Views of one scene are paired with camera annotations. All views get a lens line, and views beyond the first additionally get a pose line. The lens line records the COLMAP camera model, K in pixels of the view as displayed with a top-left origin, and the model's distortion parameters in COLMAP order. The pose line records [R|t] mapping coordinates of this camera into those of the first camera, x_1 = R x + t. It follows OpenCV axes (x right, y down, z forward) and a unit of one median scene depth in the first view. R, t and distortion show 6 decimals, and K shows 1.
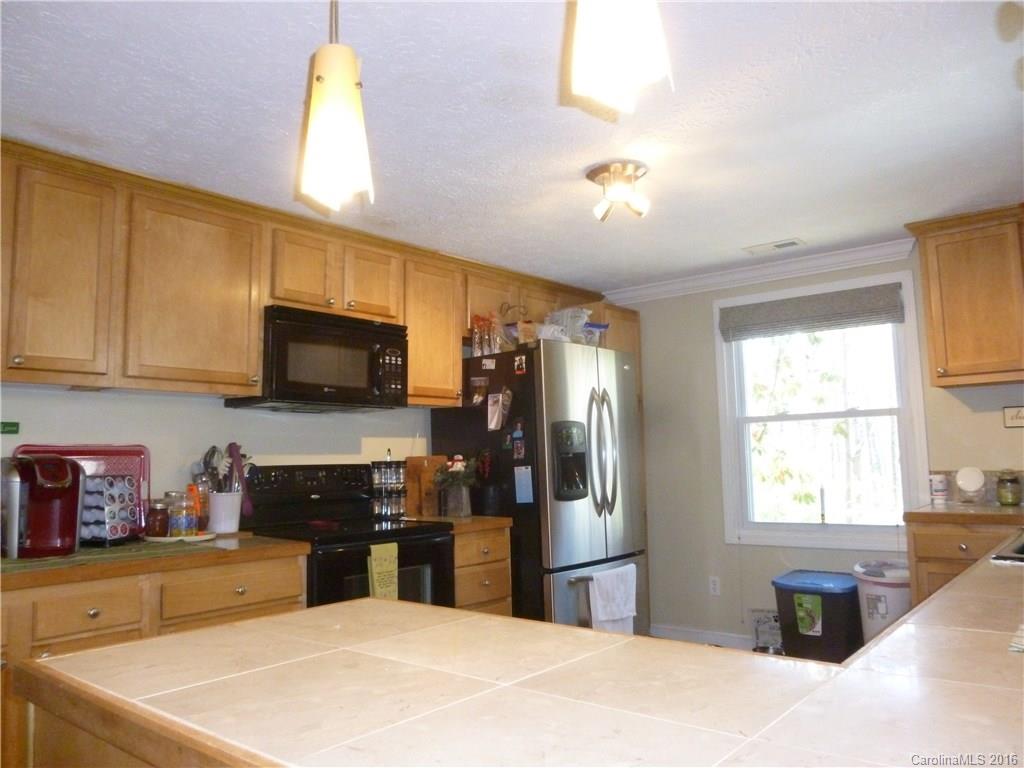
lens RADIAL K [[759.3, 0, 512.0], [0, 759.3, 384.0], [0, 0, 1]] dist [-0.064393, 0.093911]
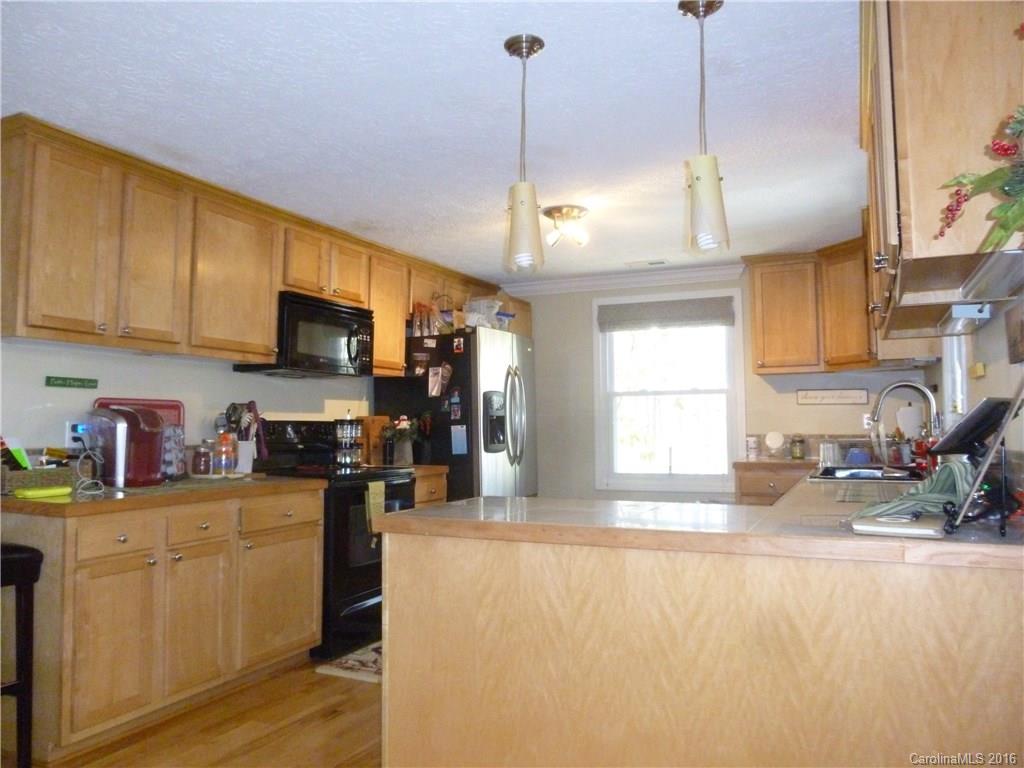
lens RADIAL K [[739.7, 0, 512.0], [0, 739.7, 384.0], [0, 0, 1]] dist [0.001737, 0.001609]
pose [[0.969395, 0.031533, 0.243472, -0.201357], [-0.041266, 0.998536, 0.034979, -0.007663], [-0.242013, -0.043956, 0.969277, -0.217762]]
